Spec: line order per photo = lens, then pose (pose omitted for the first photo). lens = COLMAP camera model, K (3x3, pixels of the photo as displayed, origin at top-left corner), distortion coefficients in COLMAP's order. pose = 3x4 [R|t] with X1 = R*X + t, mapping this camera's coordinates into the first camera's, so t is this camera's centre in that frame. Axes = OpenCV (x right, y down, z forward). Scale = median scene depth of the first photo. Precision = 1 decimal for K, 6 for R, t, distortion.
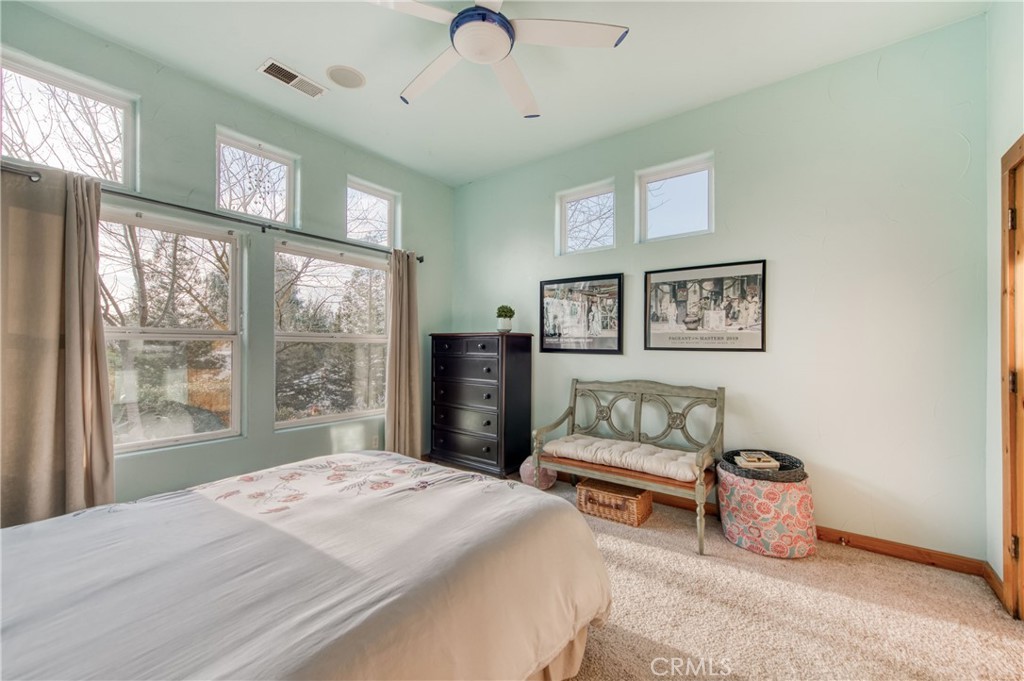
lens RADIAL K [[398.7, 0, 504.4], [0, 398.7, 341.6], [0, 0, 1]] dist [0.002313, 0.000030]
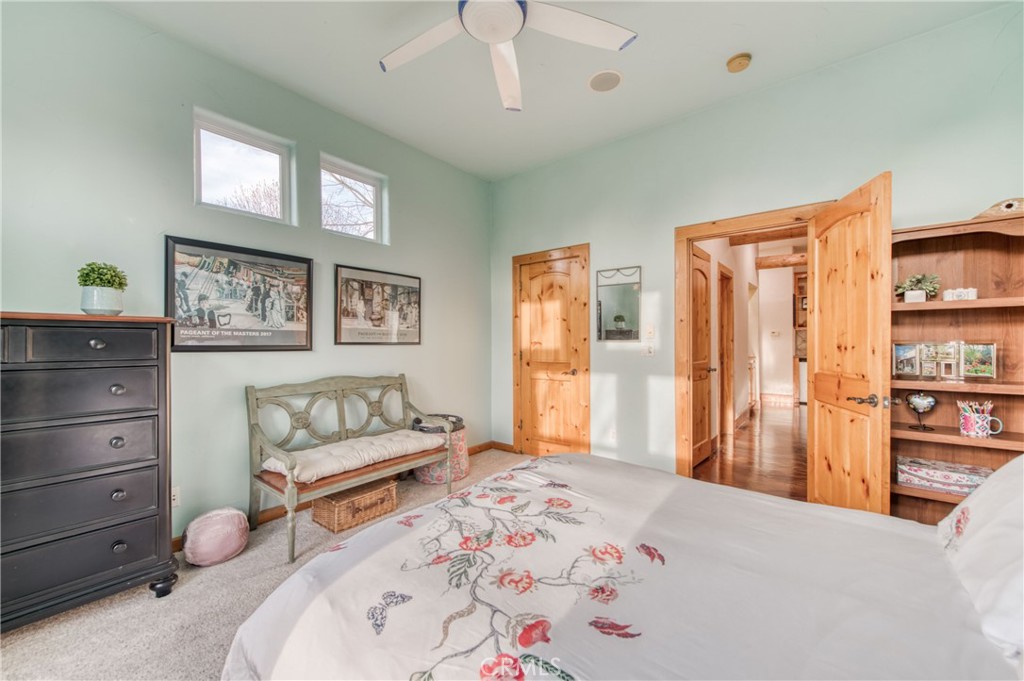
lens RADIAL K [[398.7, 0, 503.7], [0, 398.7, 342.7], [0, 0, 1]] dist [0.002313, 0.000030]
pose [[0.041644, -0.008612, 0.999095, -0.626493], [-0.008192, 0.999926, 0.008961, 0.003590], [-0.999099, -0.008558, 0.041570, 0.579576]]
